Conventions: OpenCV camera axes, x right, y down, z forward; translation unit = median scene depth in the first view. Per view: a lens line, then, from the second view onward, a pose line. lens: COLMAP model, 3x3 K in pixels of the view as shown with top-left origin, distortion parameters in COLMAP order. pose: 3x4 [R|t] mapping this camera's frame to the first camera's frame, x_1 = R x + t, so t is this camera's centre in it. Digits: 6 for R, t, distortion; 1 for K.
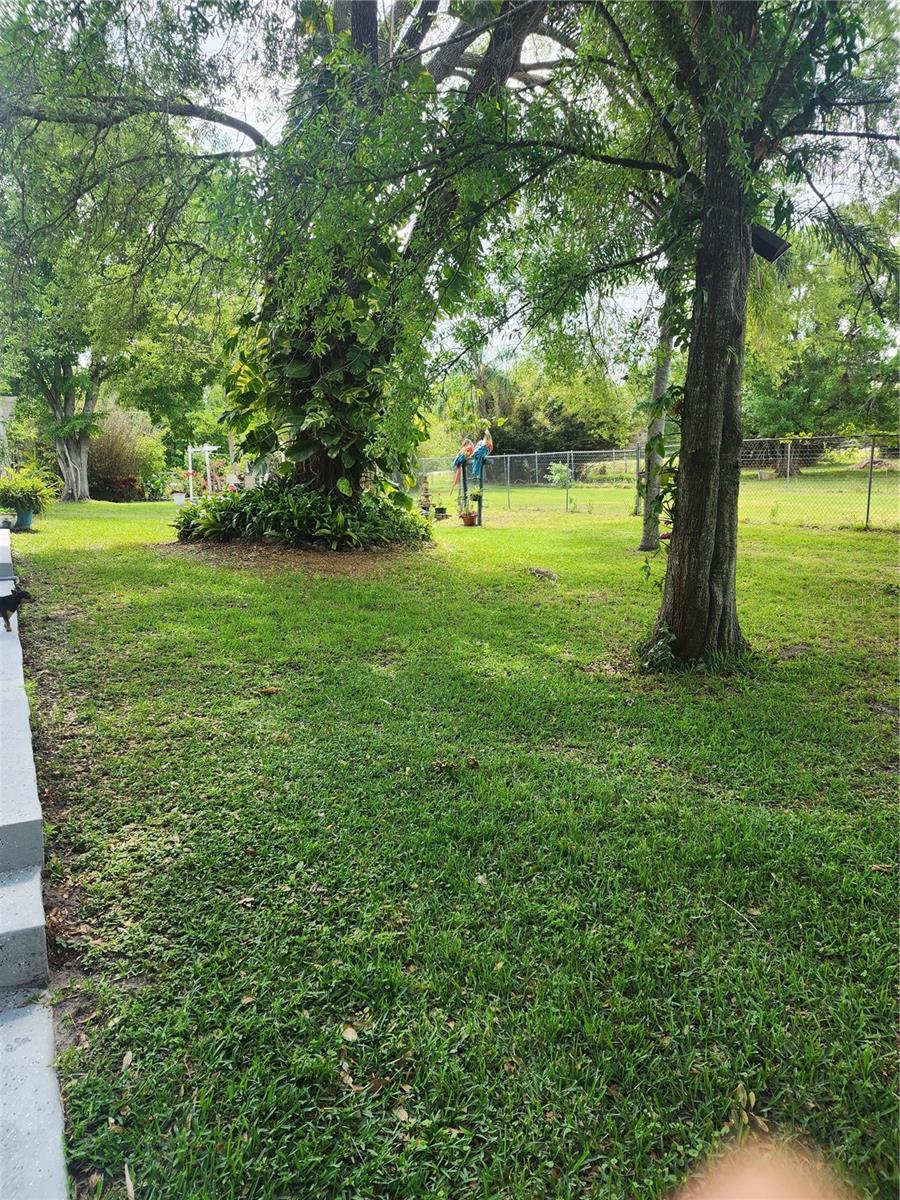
lens RADIAL K [[797.6, 0, 454.3], [0, 797.6, 604.8], [0, 0, 1]] dist [0.059591, 0.000898]
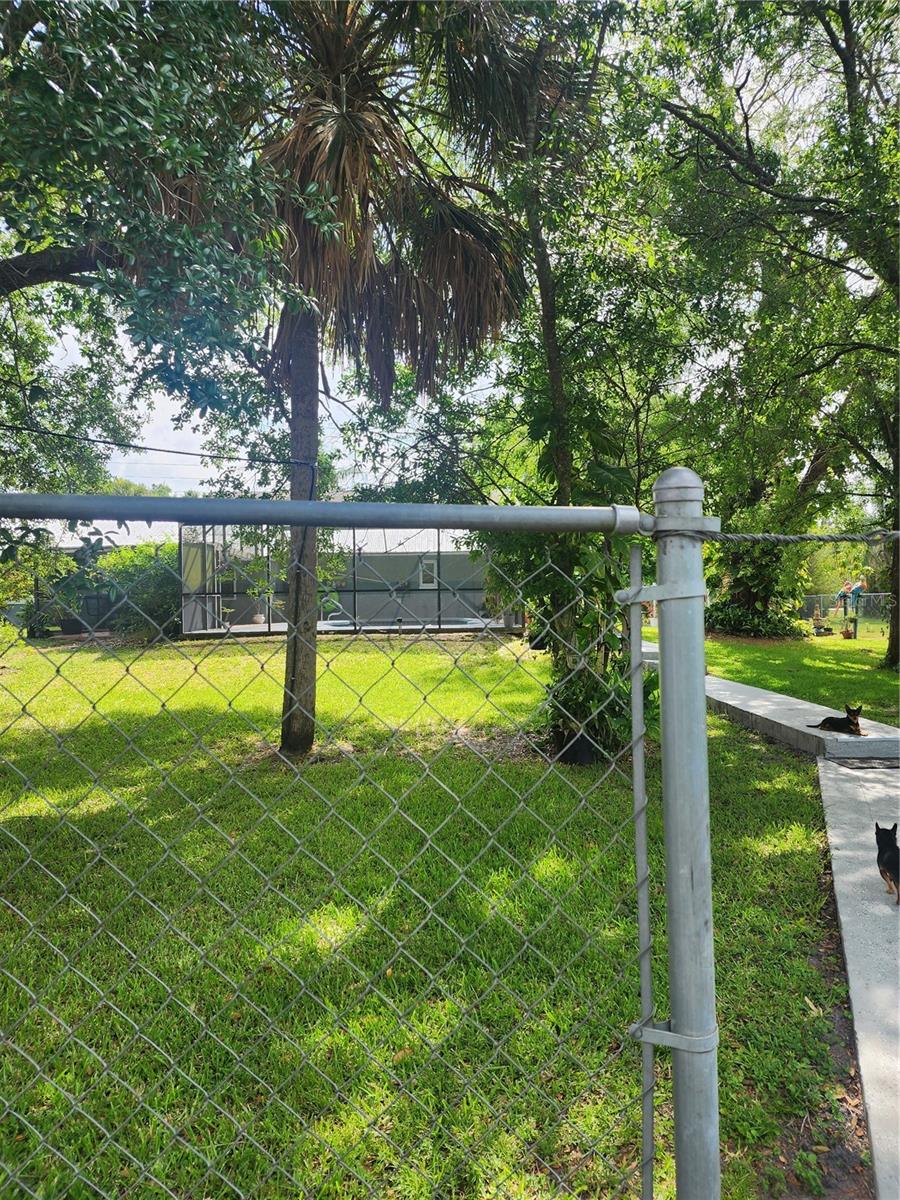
lens RADIAL K [[797.6, 0, 448.9], [0, 797.6, 603.7], [0, 0, 1]] dist [0.059591, 0.000898]
pose [[0.881478, 0.025189, -0.471553, 0.116318], [-0.104008, 0.984411, -0.141838, 0.195931], [0.460629, 0.174072, 0.870356, -1.013464]]
